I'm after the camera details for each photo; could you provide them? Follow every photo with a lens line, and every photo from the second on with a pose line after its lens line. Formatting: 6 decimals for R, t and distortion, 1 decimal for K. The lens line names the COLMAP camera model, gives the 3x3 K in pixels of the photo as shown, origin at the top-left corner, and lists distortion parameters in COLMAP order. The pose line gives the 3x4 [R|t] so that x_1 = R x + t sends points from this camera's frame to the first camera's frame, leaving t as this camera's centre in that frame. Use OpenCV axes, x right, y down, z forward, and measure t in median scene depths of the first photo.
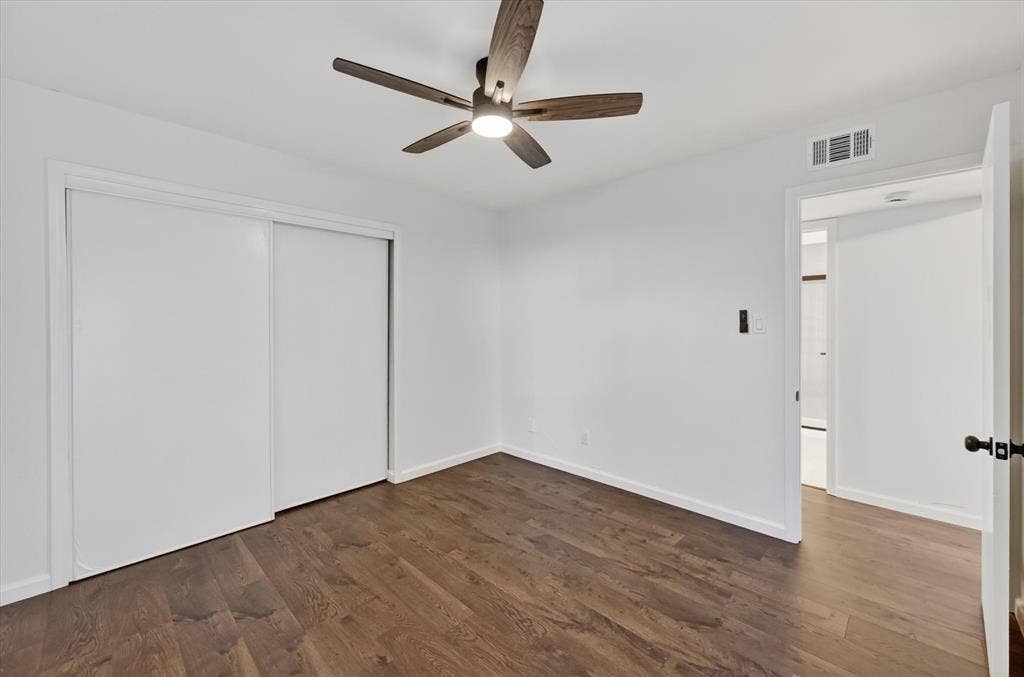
lens RADIAL K [[409.9, 0, 517.1], [0, 409.9, 329.3], [0, 0, 1]] dist [-0.002412, 0.000178]
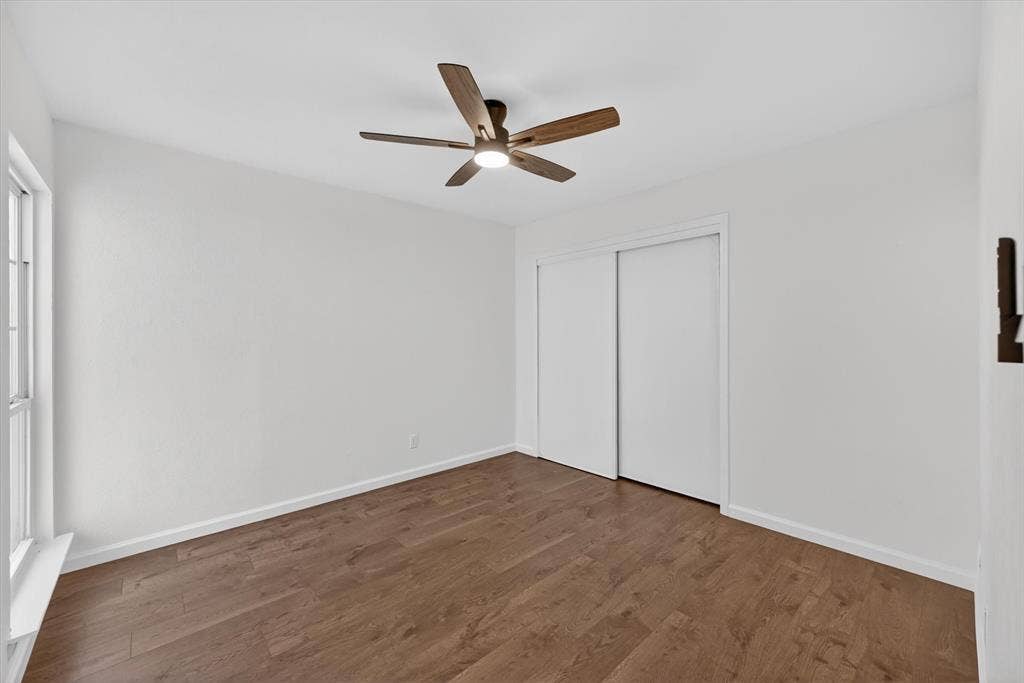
lens RADIAL K [[405.2, 0, 513.9], [0, 405.2, 331.8], [0, 0, 1]] dist [0.000286, -0.000006]
pose [[-0.066097, -0.003838, -0.997806, 0.855416], [-0.003485, 0.999987, -0.003616, -0.007155], [0.997807, 0.003239, -0.066110, 0.889746]]
